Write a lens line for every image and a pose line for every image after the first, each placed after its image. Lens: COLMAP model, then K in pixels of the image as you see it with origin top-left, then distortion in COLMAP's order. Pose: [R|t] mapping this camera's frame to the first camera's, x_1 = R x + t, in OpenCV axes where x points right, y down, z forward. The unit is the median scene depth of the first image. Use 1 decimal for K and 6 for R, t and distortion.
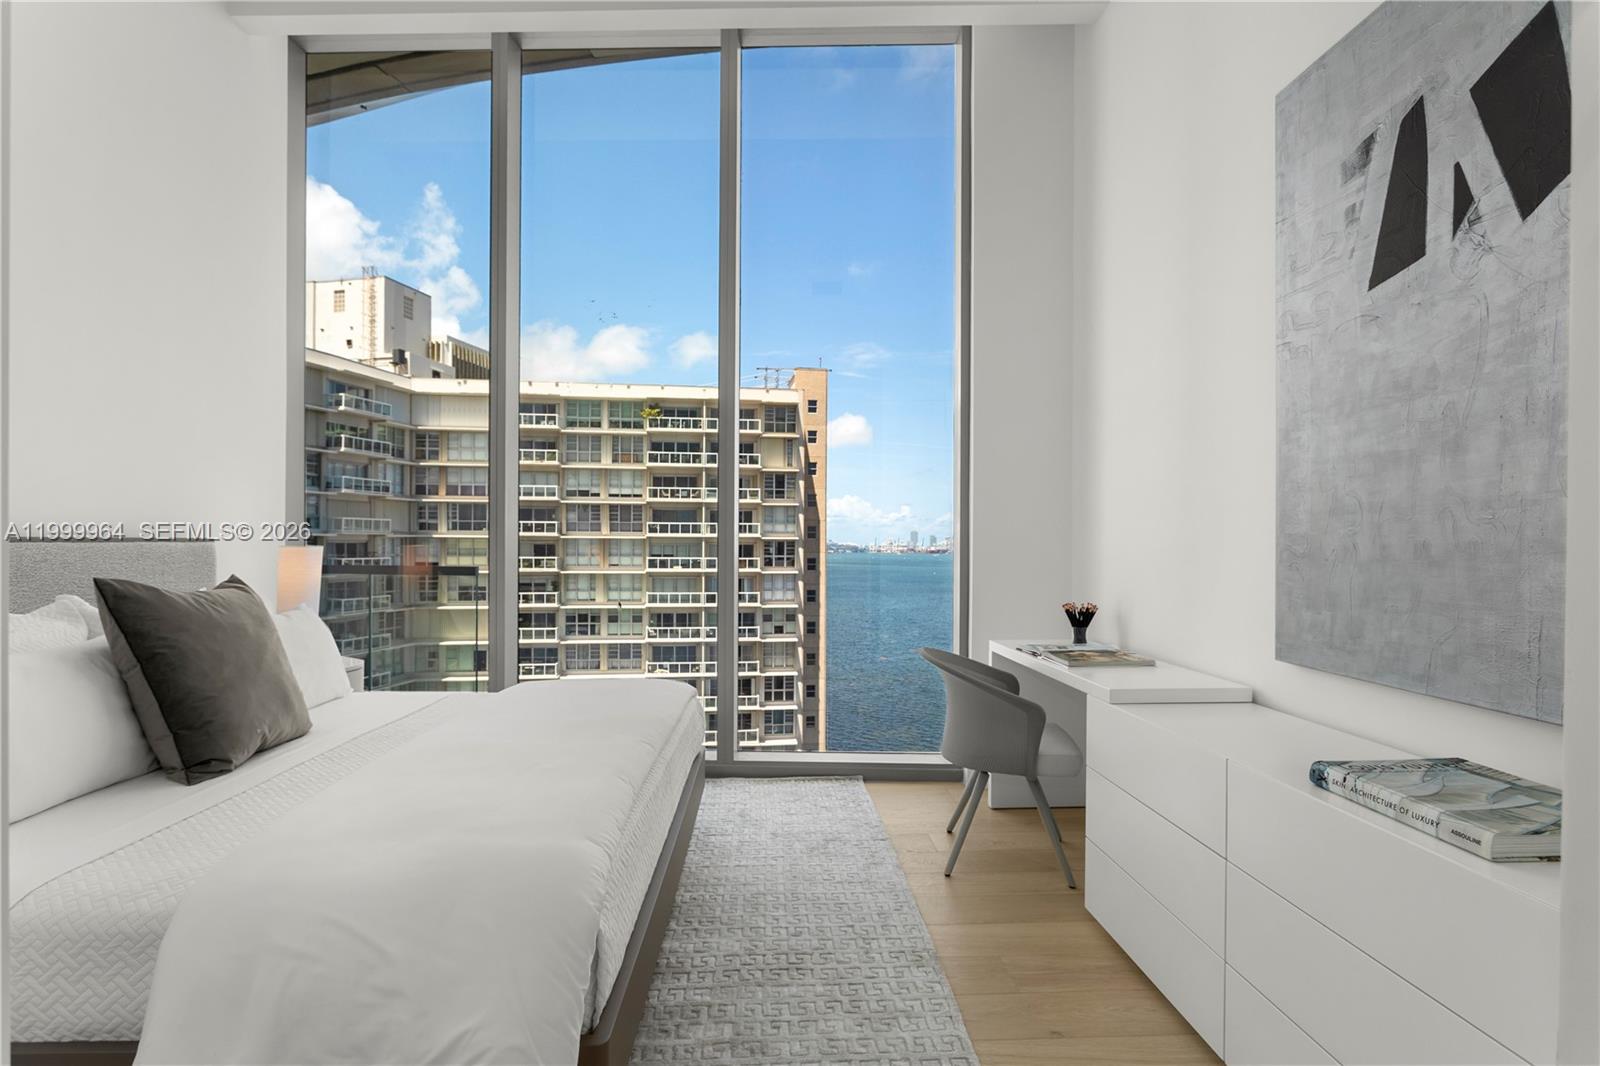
lens RADIAL K [[775.3, 0, 780.7], [0, 775.3, 545.1], [0, 0, 1]] dist [-0.013693, 0.007975]
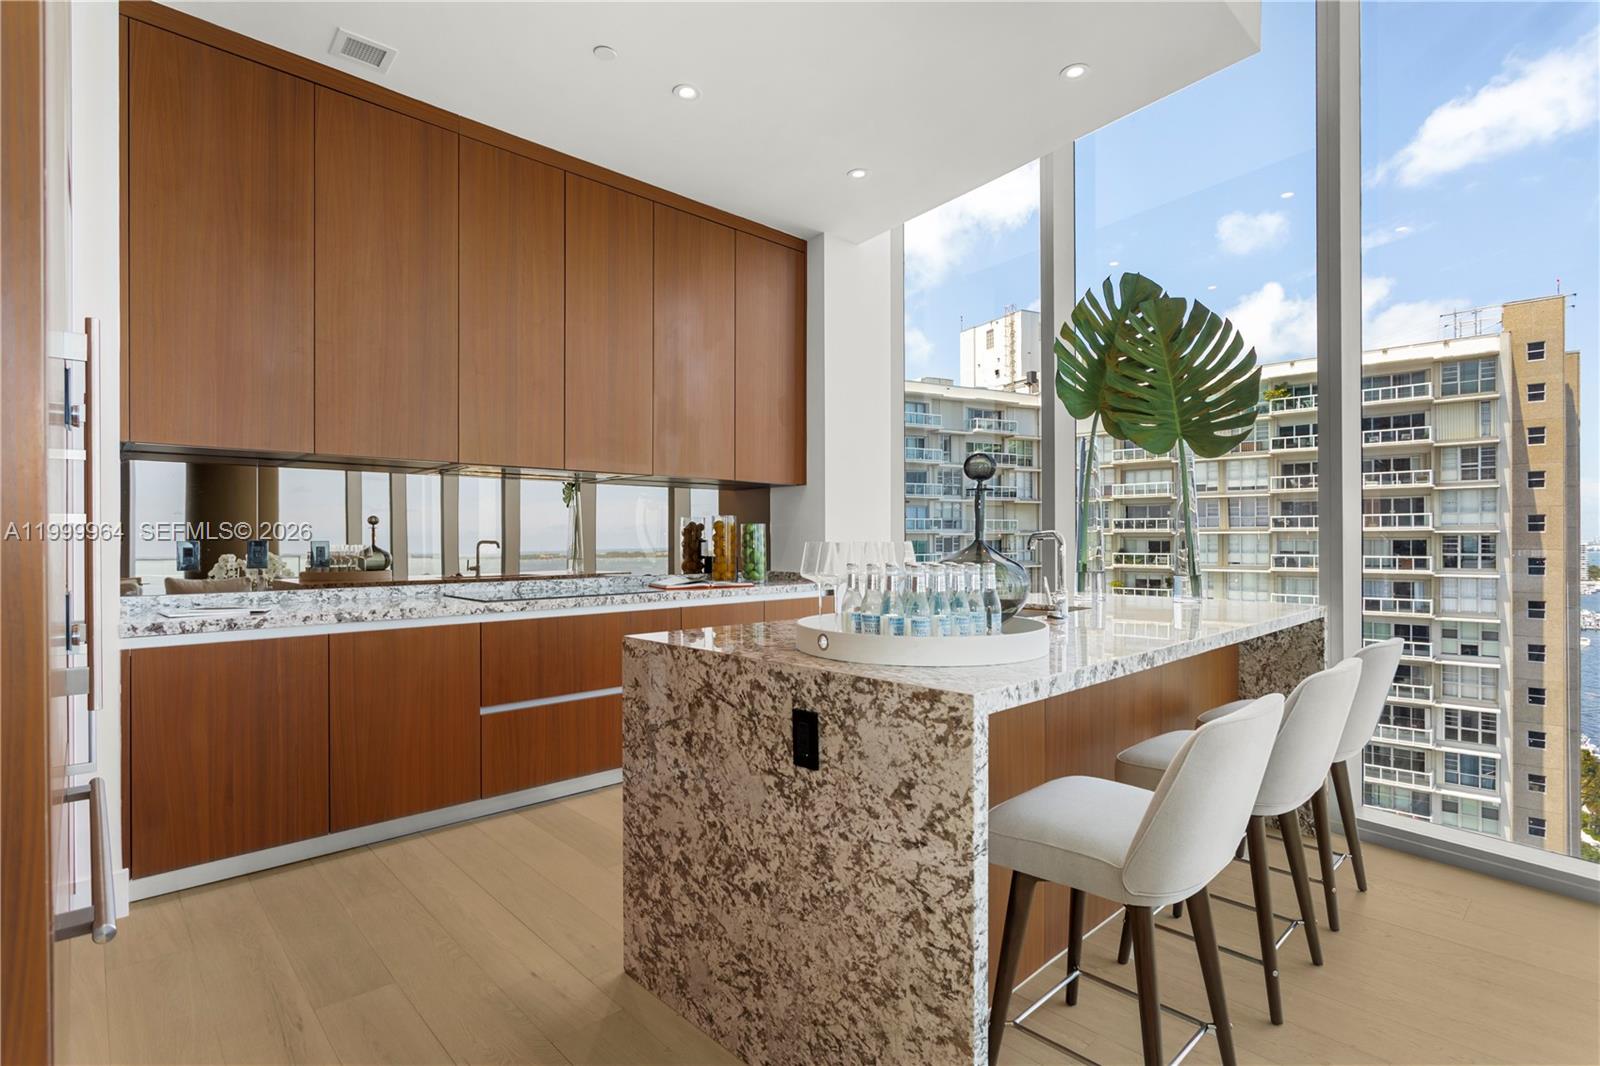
lens RADIAL K [[775.3, 0, 797.1], [0, 775.3, 538.1], [0, 0, 1]] dist [-0.013693, 0.007975]
pose [[0.642340, -0.008625, -0.766371, 0.156875], [0.002683, 0.999956, -0.009005, 0.002923], [0.766415, 0.003729, 0.642335, -0.001682]]
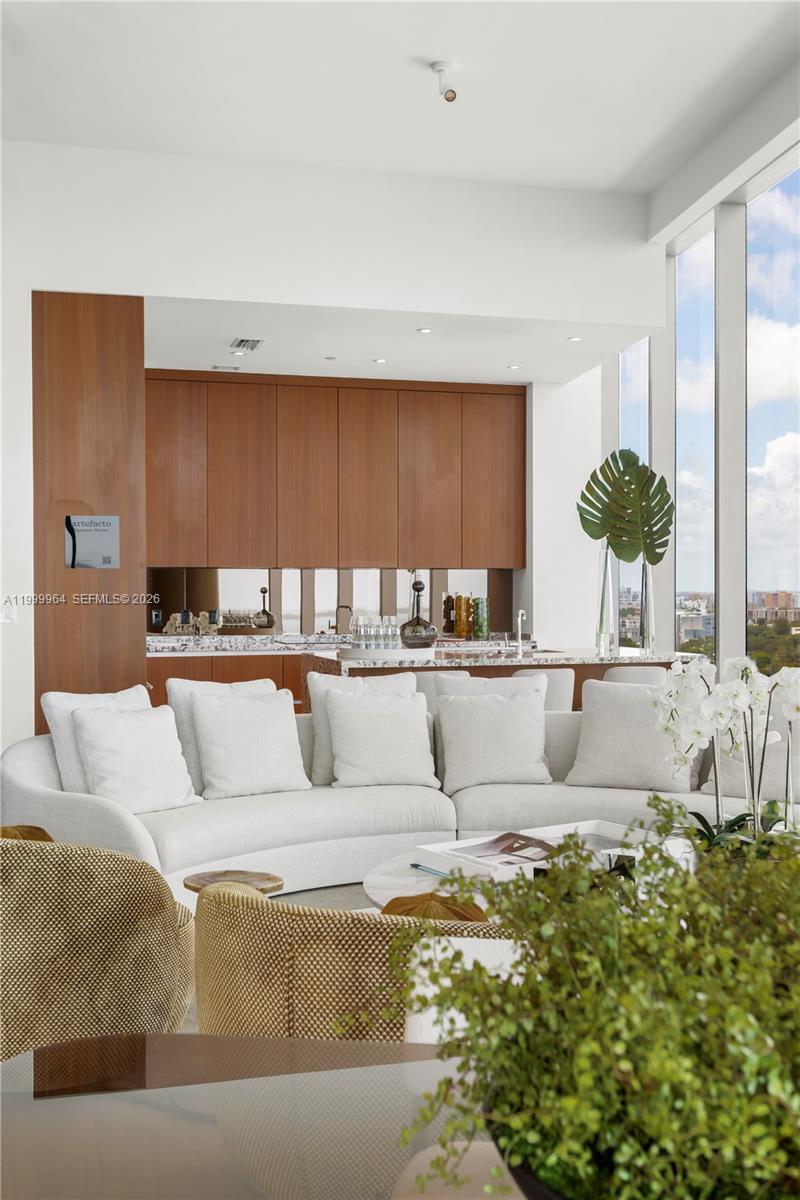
lens RADIAL K [[1336.6, 0, 407.3], [0, 1336.6, 595.5], [0, 0, 1]] dist [0.032133, 0.000000]
pose [[0.229566, -0.000692, -0.973293, 0.279858], [-0.003009, 0.999994, -0.001421, 0.000657], [0.973289, 0.003255, 0.229562, -0.008535]]
